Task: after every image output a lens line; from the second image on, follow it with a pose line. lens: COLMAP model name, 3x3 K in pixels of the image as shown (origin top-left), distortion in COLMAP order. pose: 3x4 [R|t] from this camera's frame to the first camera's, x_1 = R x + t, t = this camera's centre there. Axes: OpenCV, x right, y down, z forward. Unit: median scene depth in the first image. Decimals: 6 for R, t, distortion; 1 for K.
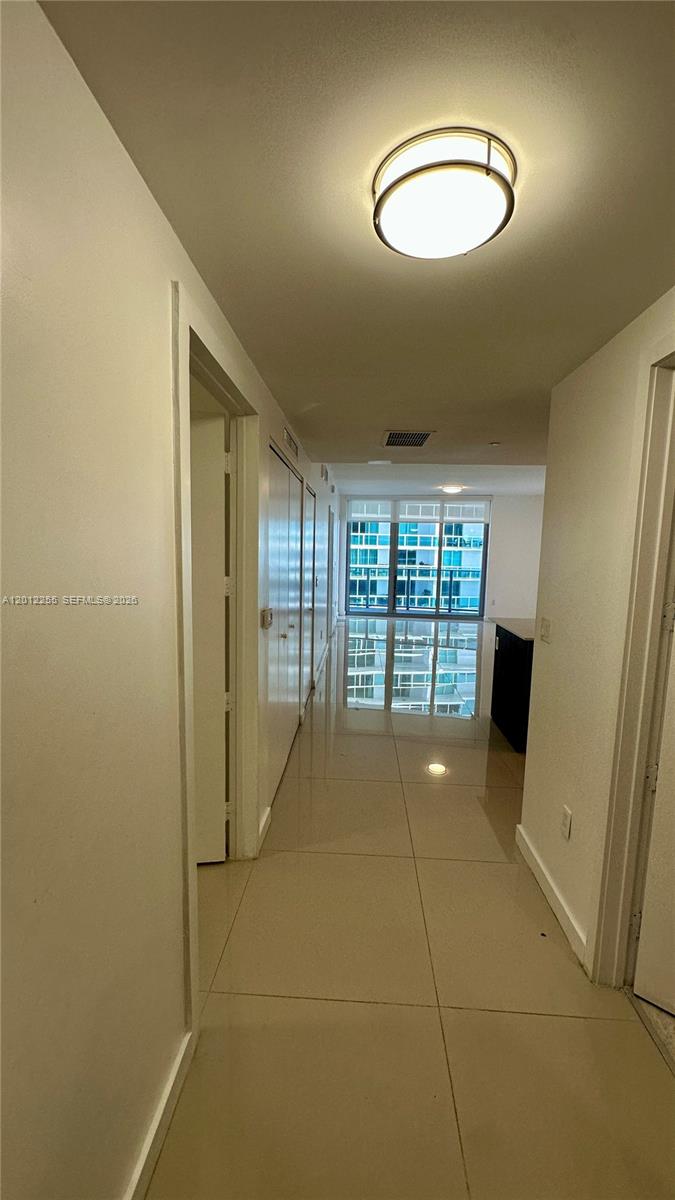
lens RADIAL K [[478.4, 0, 329.7], [0, 478.4, 610.0], [0, 0, 1]] dist [-0.002076, 0.000203]
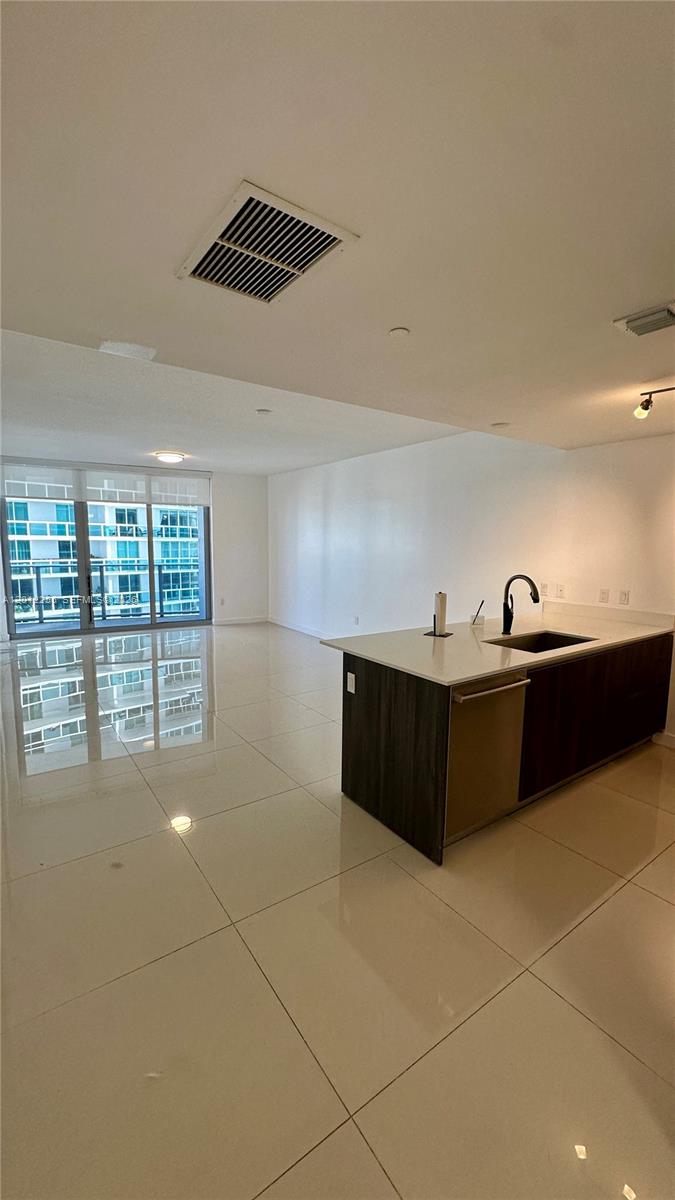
lens RADIAL K [[478.4, 0, 339.0], [0, 478.4, 616.1], [0, 0, 1]] dist [-0.002076, 0.000203]
pose [[0.775792, -0.112193, 0.620935, -0.021140], [0.091300, 0.993669, 0.065470, -0.024438], [-0.624349, 0.005900, 0.781123, 0.188178]]
